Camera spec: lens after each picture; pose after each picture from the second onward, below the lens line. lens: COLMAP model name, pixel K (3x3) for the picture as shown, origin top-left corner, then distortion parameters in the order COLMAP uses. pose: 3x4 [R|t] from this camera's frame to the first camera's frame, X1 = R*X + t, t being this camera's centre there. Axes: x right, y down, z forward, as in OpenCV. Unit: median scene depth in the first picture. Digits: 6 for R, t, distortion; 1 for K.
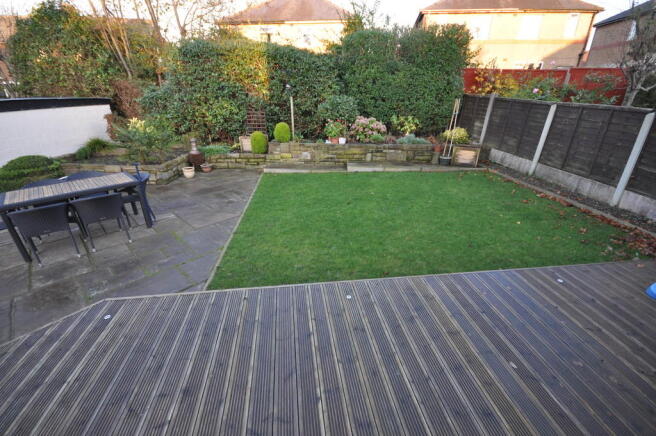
lens RADIAL K [[289.8, 0, 326.5], [0, 289.8, 217.7], [0, 0, 1]] dist [0.021575, -0.018254]
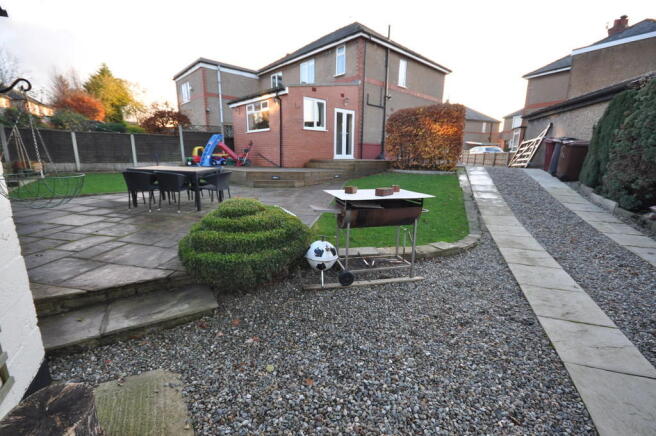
lens RADIAL K [[289.8, 0, 326.5], [0, 289.8, 217.7], [0, 0, 1]] dist [0.021575, -0.018254]
pose [[-0.570804, -0.180408, 0.801022, -1.412804], [0.323092, 0.847512, 0.421112, -0.147269], [-0.754848, 0.499176, -0.425474, 0.673842]]
